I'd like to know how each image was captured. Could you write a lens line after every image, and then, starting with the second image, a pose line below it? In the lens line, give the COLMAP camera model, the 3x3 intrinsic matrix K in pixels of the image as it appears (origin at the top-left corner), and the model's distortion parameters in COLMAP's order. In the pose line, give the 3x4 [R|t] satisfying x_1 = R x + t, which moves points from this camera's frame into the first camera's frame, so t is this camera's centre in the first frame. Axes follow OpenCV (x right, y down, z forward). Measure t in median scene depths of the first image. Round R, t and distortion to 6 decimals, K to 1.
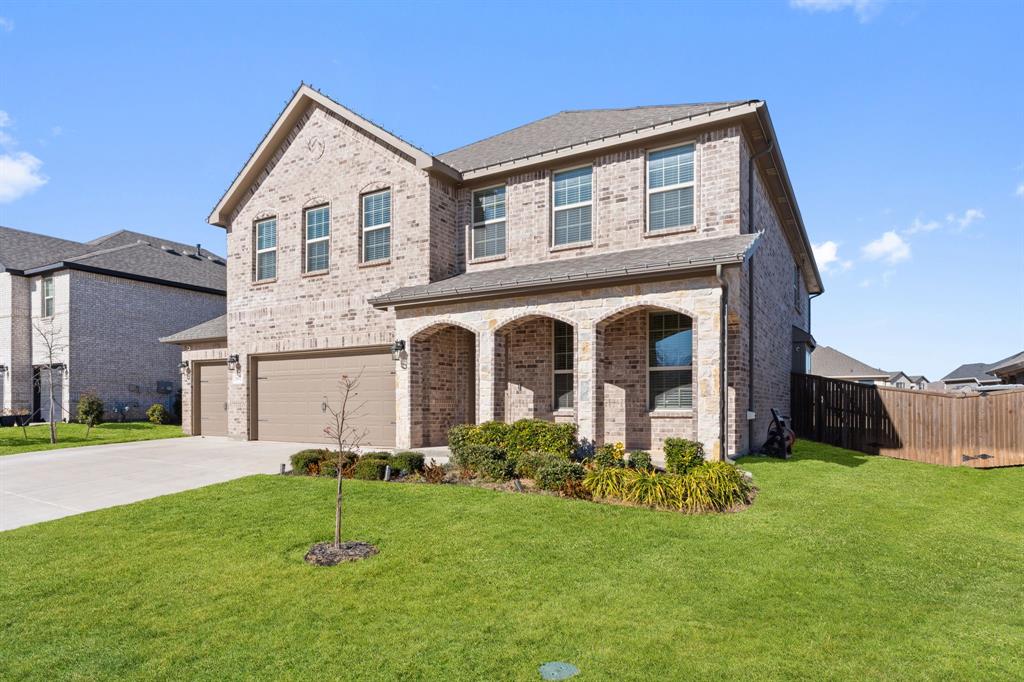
lens RADIAL K [[563.9, 0, 515.5], [0, 563.9, 407.9], [0, 0, 1]] dist [-0.001858, 0.000201]
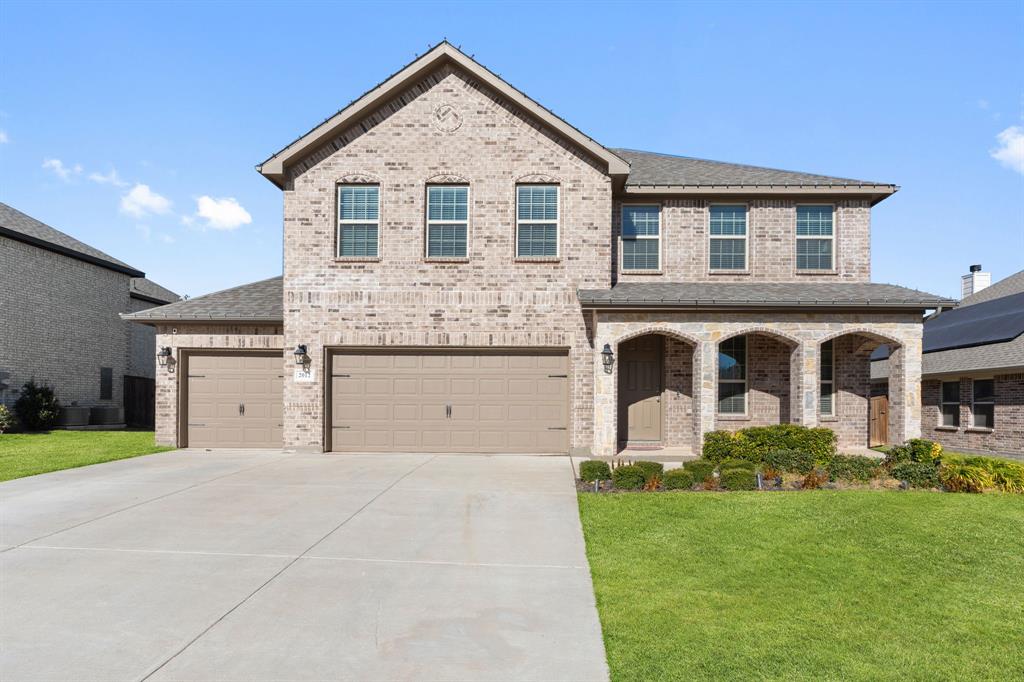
lens RADIAL K [[488.3, 0, 573.2], [0, 488.3, 404.2], [0, 0, 1]] dist [-0.001476, 0.000118]
pose [[0.877431, 0.006939, 0.479653, -0.607870], [-0.003715, 0.999964, -0.007670, -0.008915], [-0.479689, 0.004948, 0.877425, 0.264543]]
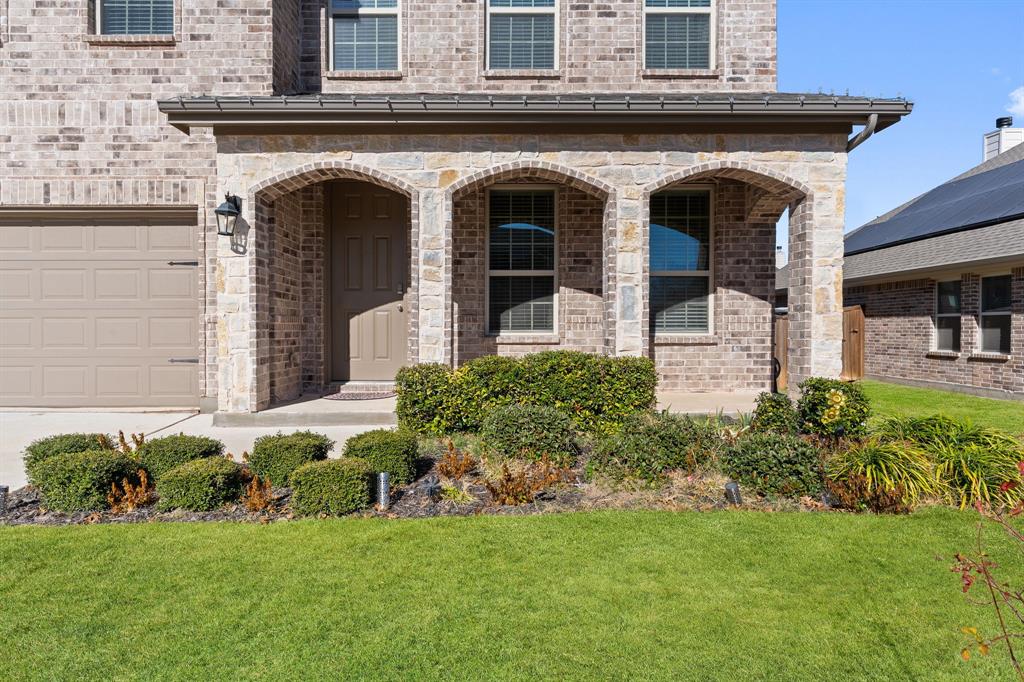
lens RADIAL K [[632.6, 0, 512.0], [0, 632.6, 341.0], [0, 0, 1]] dist [-0.003813, 0.002436]
pose [[0.870437, -0.011152, 0.492154, -0.244039], [0.002394, 0.999827, 0.018421, -0.001533], [-0.492275, -0.014856, 0.870313, 0.361460]]
